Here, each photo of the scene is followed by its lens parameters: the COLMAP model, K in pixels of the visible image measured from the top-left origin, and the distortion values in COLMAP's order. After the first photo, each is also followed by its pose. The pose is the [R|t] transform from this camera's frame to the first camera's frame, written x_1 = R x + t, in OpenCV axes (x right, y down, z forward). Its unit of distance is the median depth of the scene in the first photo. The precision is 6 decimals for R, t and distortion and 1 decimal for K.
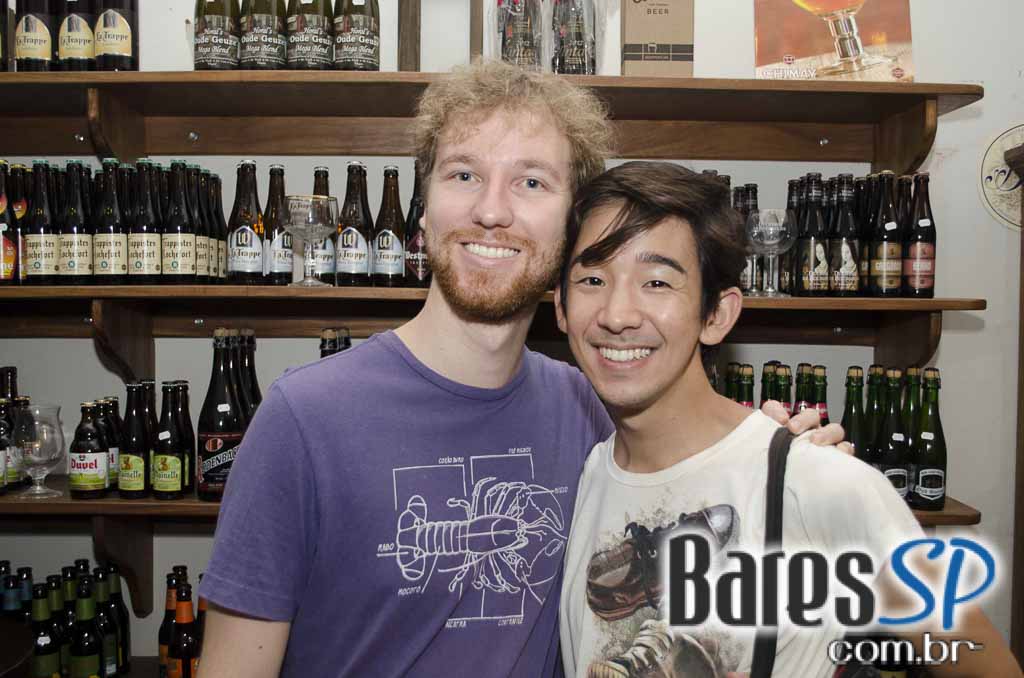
lens RADIAL K [[1397.1, 0, 512.0], [0, 1397.1, 339.0], [0, 0, 1]] dist [0.015846, -0.451011]
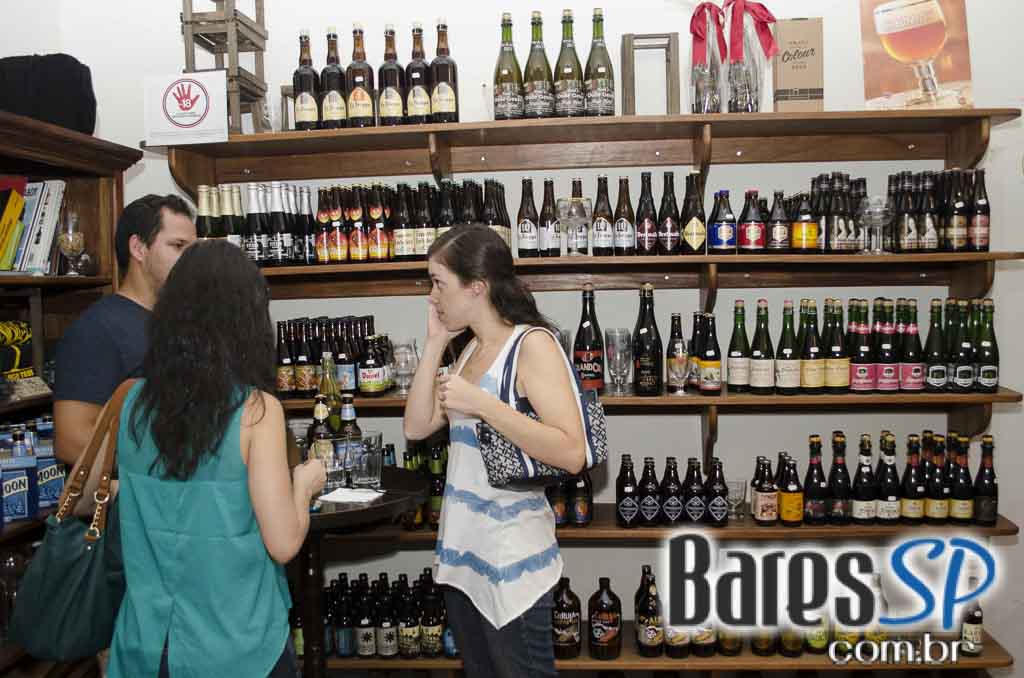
lens RADIAL K [[902.6, 0, 512.0], [0, 902.6, 339.0], [0, 0, 1]] dist [-0.037381, -0.002933]
pose [[0.994856, -0.023422, -0.098553, -0.115528], [0.028628, 0.998250, 0.051743, -0.000389], [0.097169, -0.054299, 0.993786, -0.006951]]
